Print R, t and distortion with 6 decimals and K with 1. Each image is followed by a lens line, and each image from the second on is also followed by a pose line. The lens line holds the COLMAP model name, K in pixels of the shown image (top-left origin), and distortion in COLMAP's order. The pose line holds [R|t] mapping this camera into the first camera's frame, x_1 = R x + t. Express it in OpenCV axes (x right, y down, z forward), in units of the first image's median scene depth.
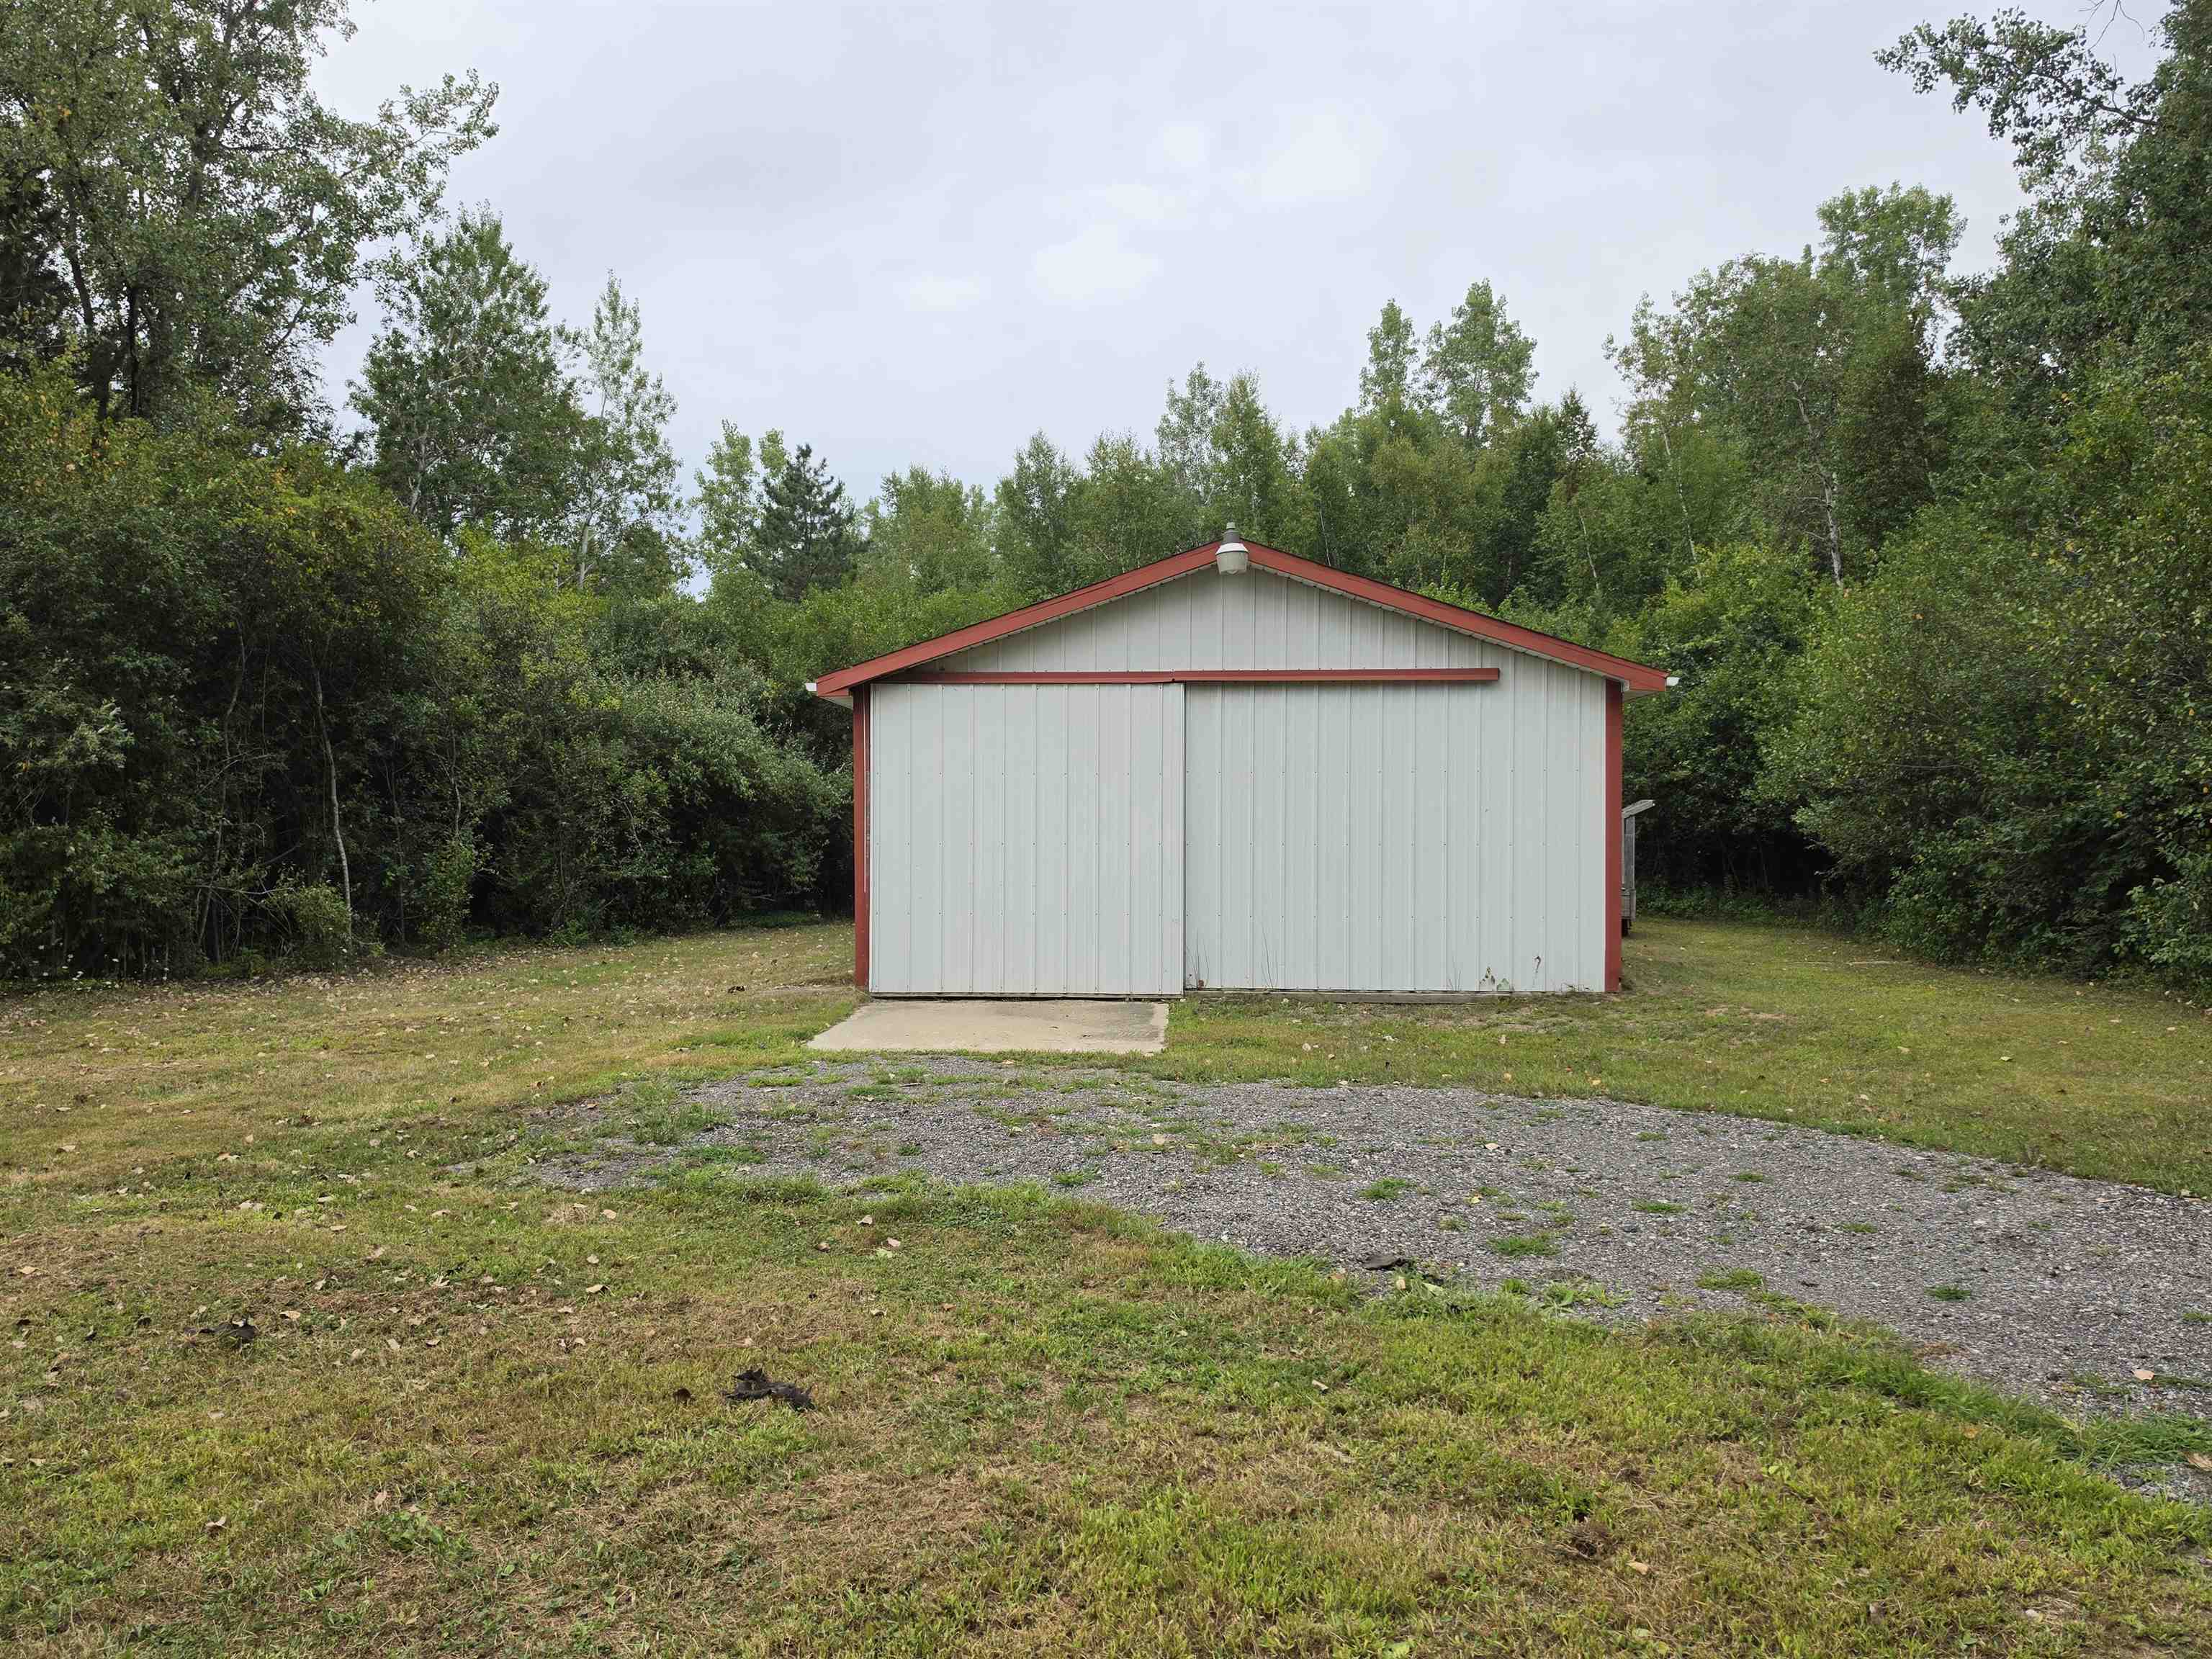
lens RADIAL K [[1530.5, 0, 1107.3], [0, 1530.5, 848.6], [0, 0, 1]] dist [0.062149, -0.080076]
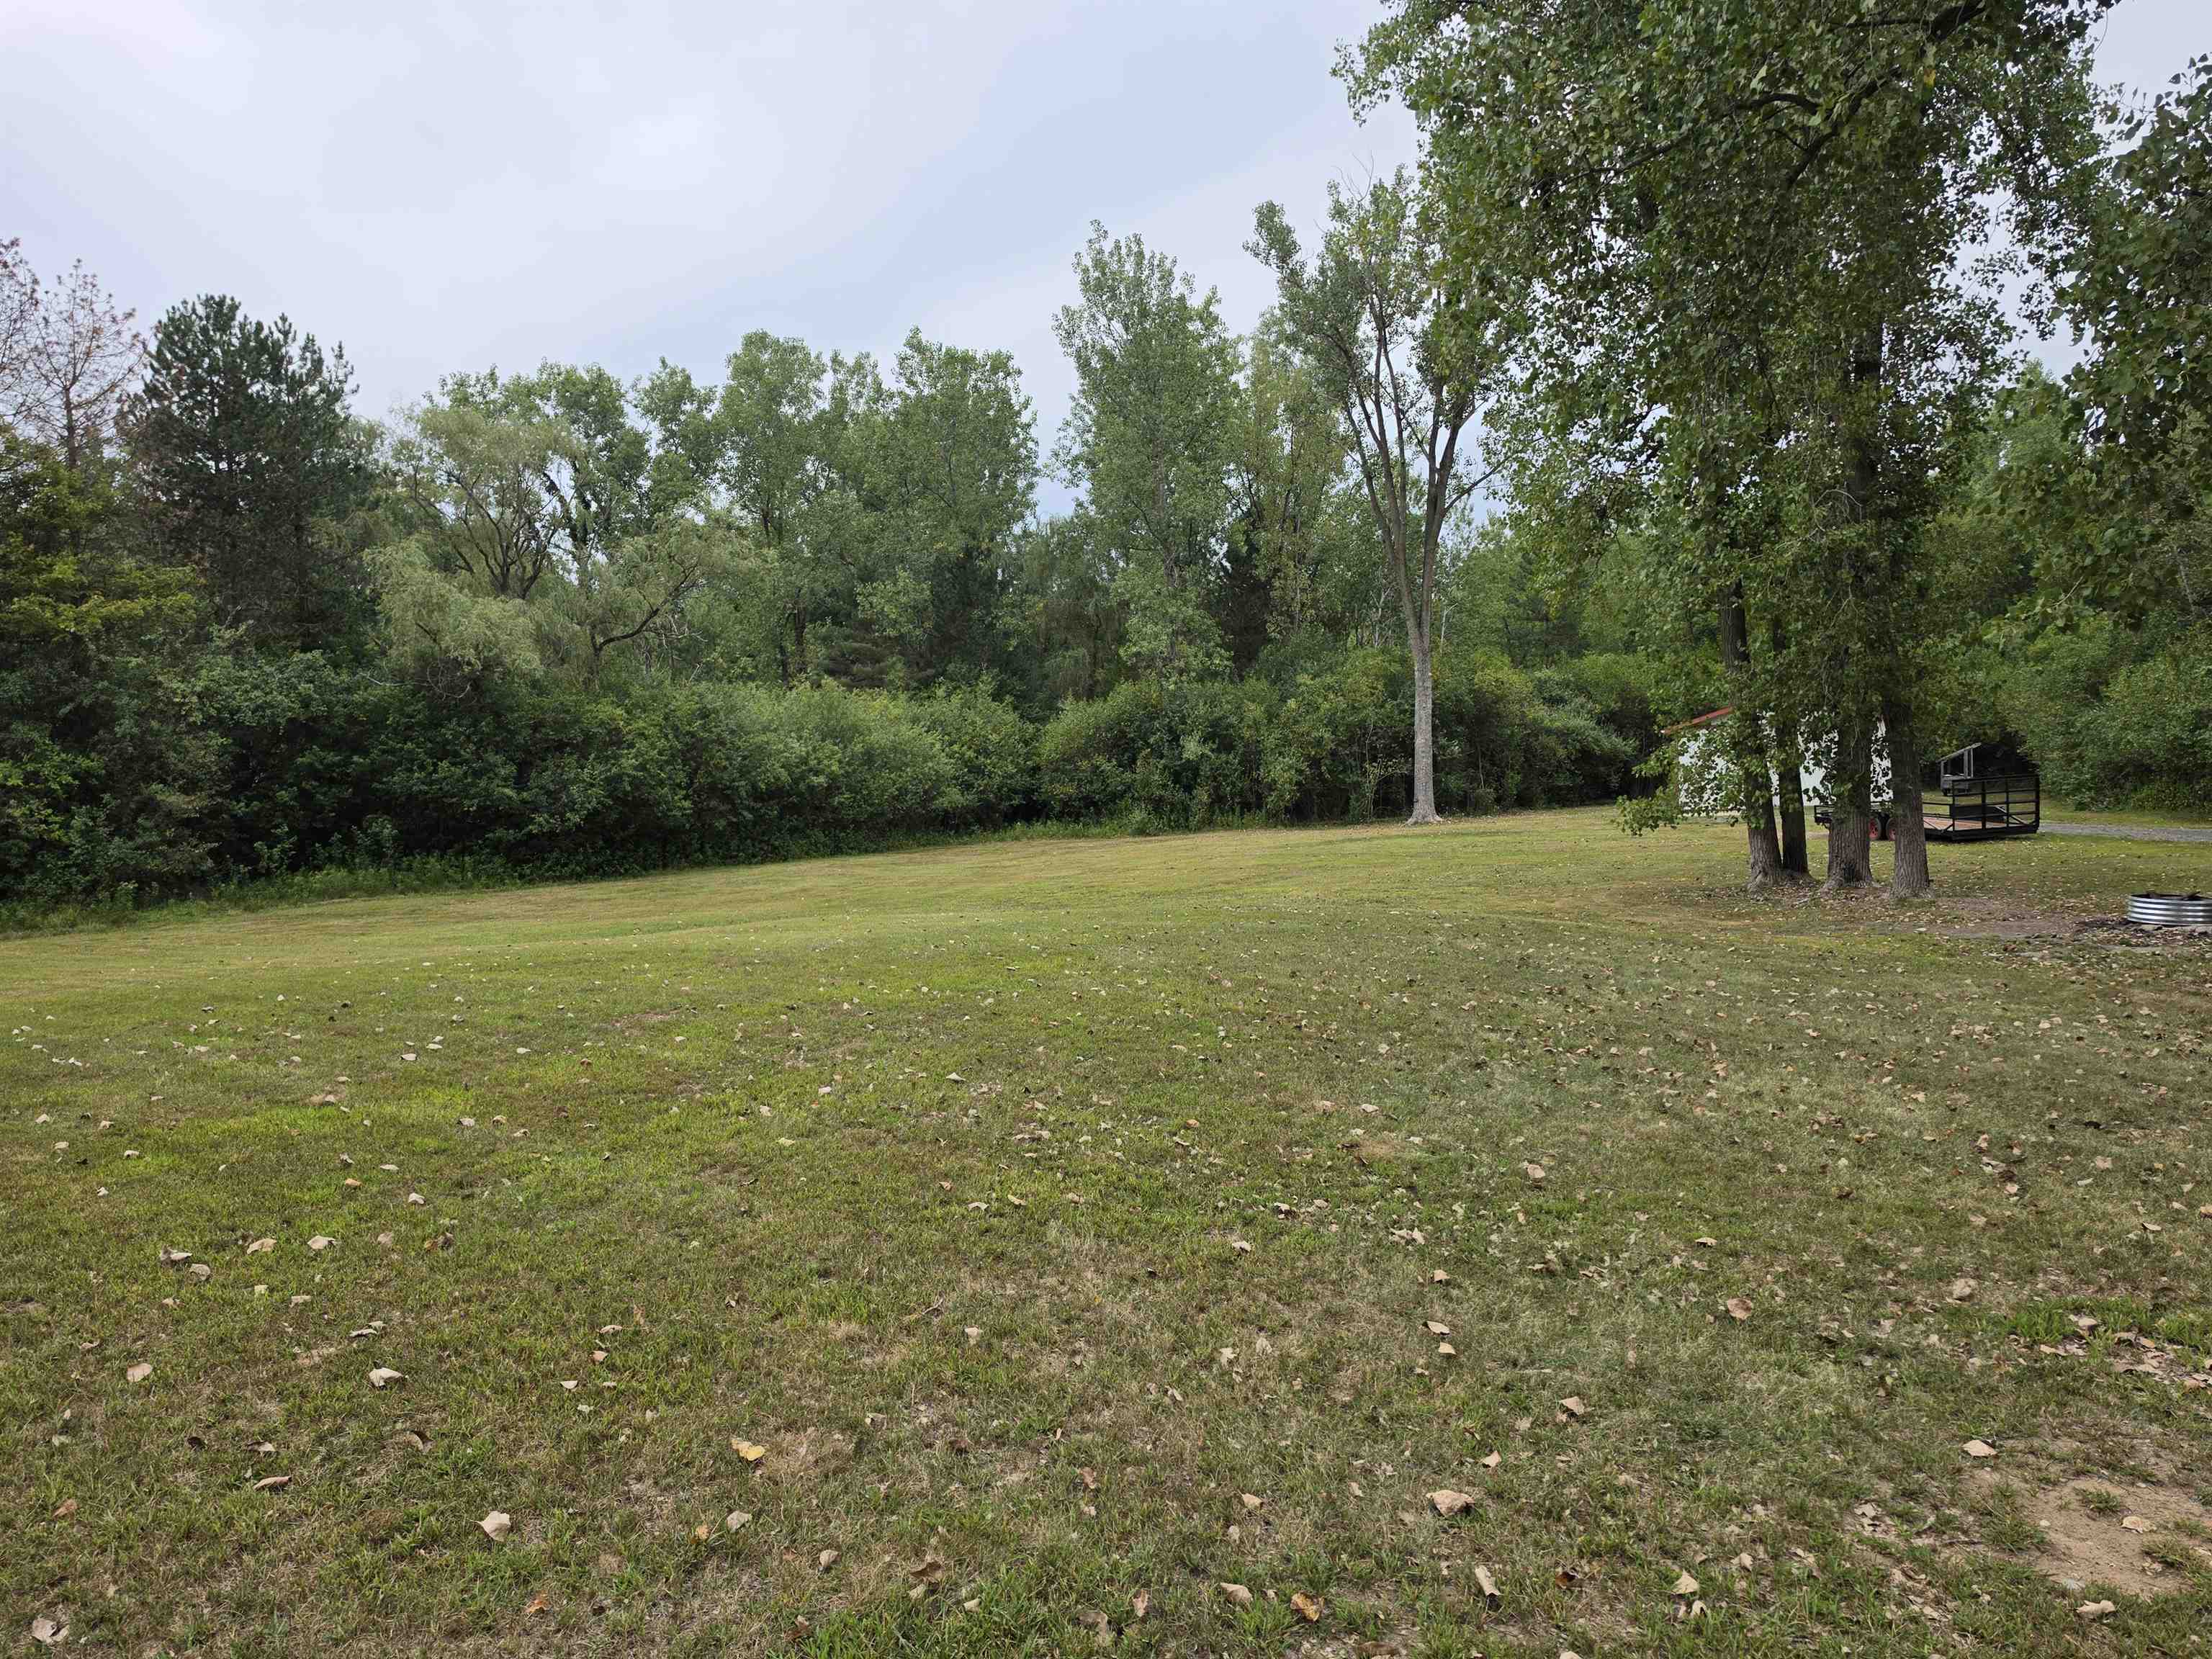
lens RADIAL K [[1530.5, 0, 1102.5], [0, 1530.5, 838.8], [0, 0, 1]] dist [0.062149, -0.080076]
pose [[0.919461, -0.015183, -0.392887, 0.010945], [0.032321, 0.998791, 0.037043, -0.006886], [0.391849, -0.046758, 0.918840, -0.903904]]
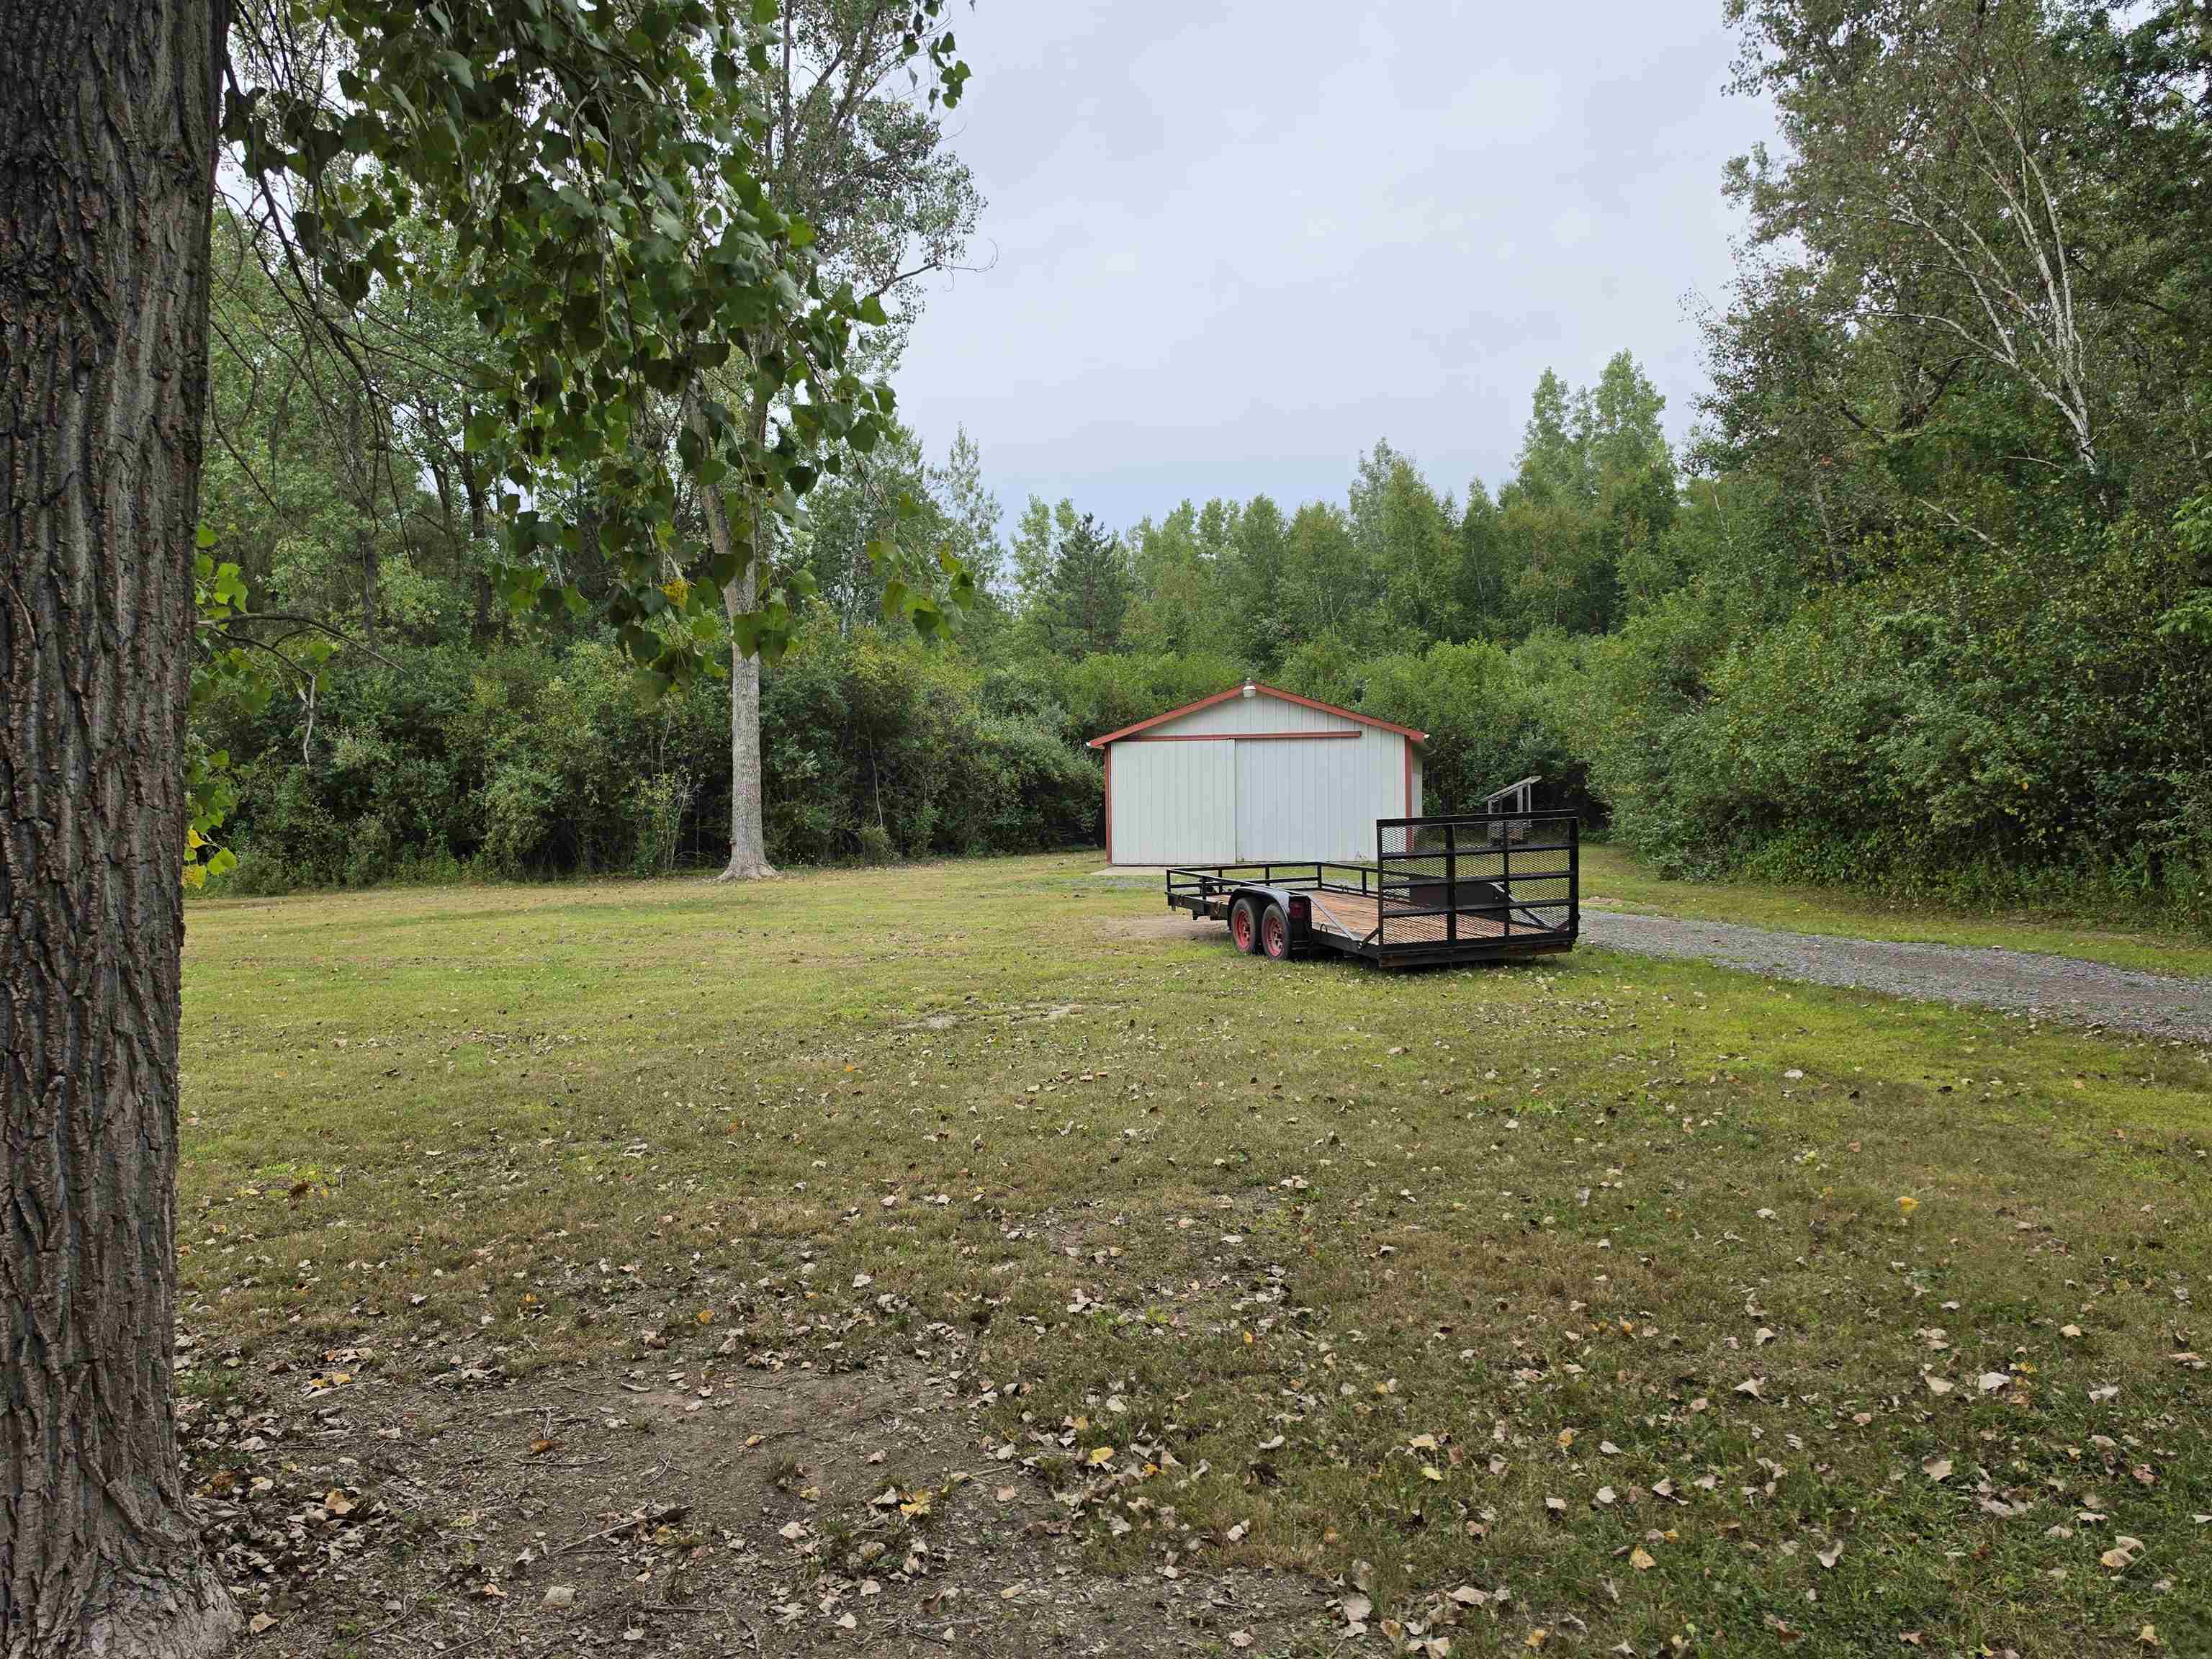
lens RADIAL K [[1530.5, 0, 1093.4], [0, 1530.5, 821.8], [0, 0, 1]] dist [0.062149, -0.080076]
pose [[0.980944, -0.009436, -0.194062, 0.087330], [0.010683, 0.999928, 0.005376, 0.003045], [0.193997, -0.007347, 0.980975, -0.424298]]
